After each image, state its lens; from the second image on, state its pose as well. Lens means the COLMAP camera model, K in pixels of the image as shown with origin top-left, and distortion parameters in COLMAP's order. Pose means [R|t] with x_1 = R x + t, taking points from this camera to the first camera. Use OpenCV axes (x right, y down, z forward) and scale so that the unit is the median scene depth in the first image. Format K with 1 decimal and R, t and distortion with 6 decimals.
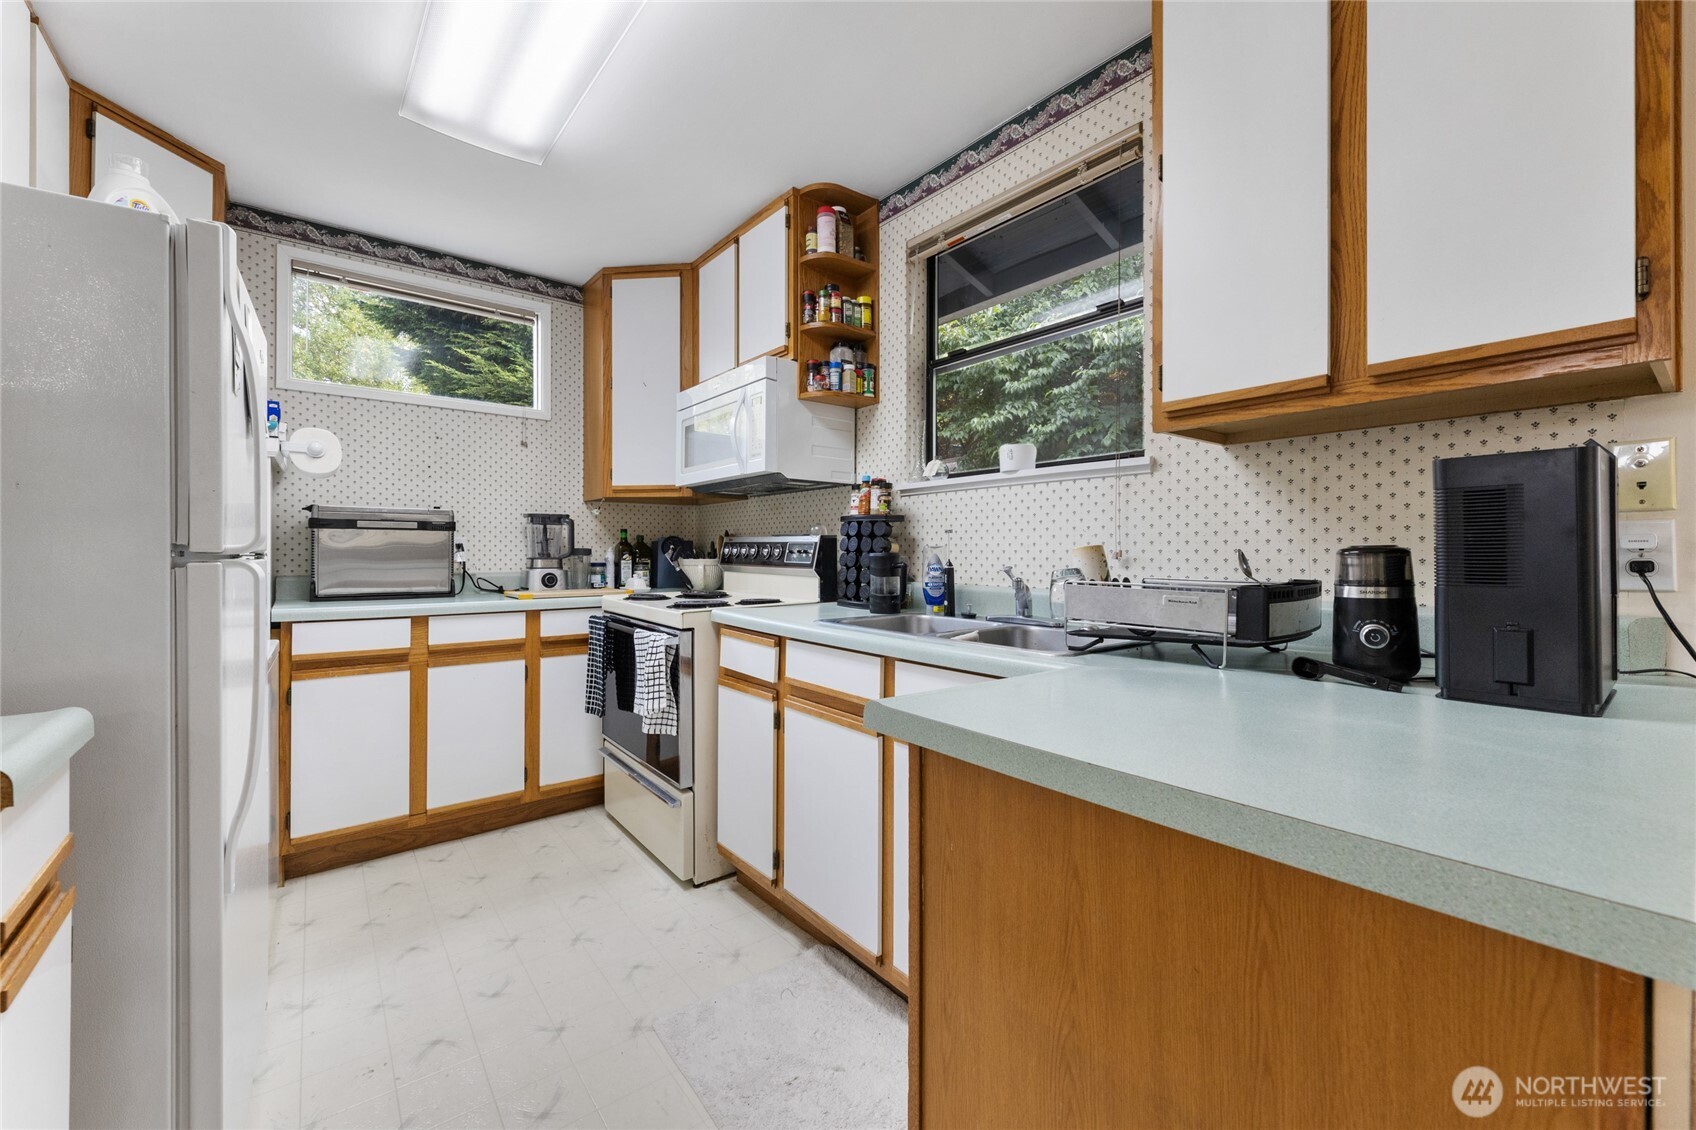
lens RADIAL K [[664.2, 0, 840.7], [0, 664.2, 550.8], [0, 0, 1]] dist [-0.001723, -0.000178]
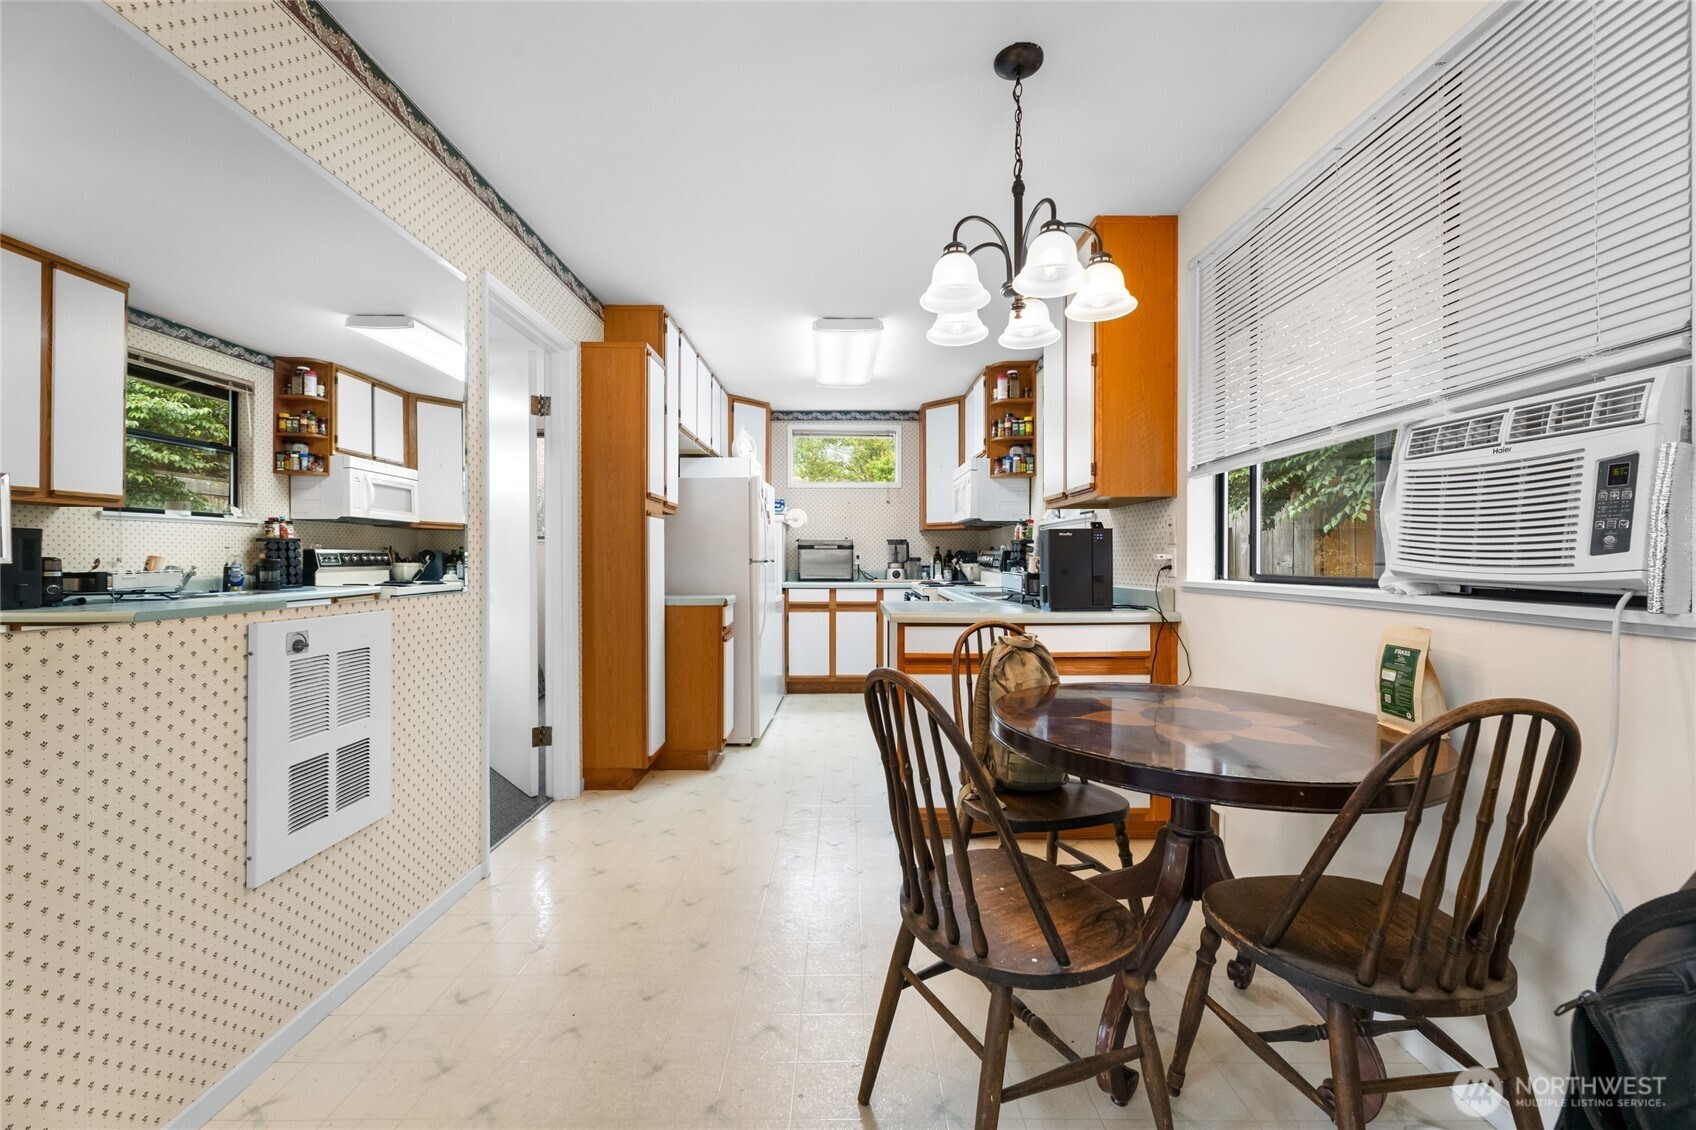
lens RADIAL K [[664.2, 0, 851.6], [0, 664.2, 562.1], [0, 0, 1]] dist [-0.001723, -0.000178]
pose [[0.790229, 0.003256, -0.612803, 0.757416], [0.002743, 0.999957, 0.008851, -0.009544], [0.612806, -0.008676, 0.790186, -0.704055]]
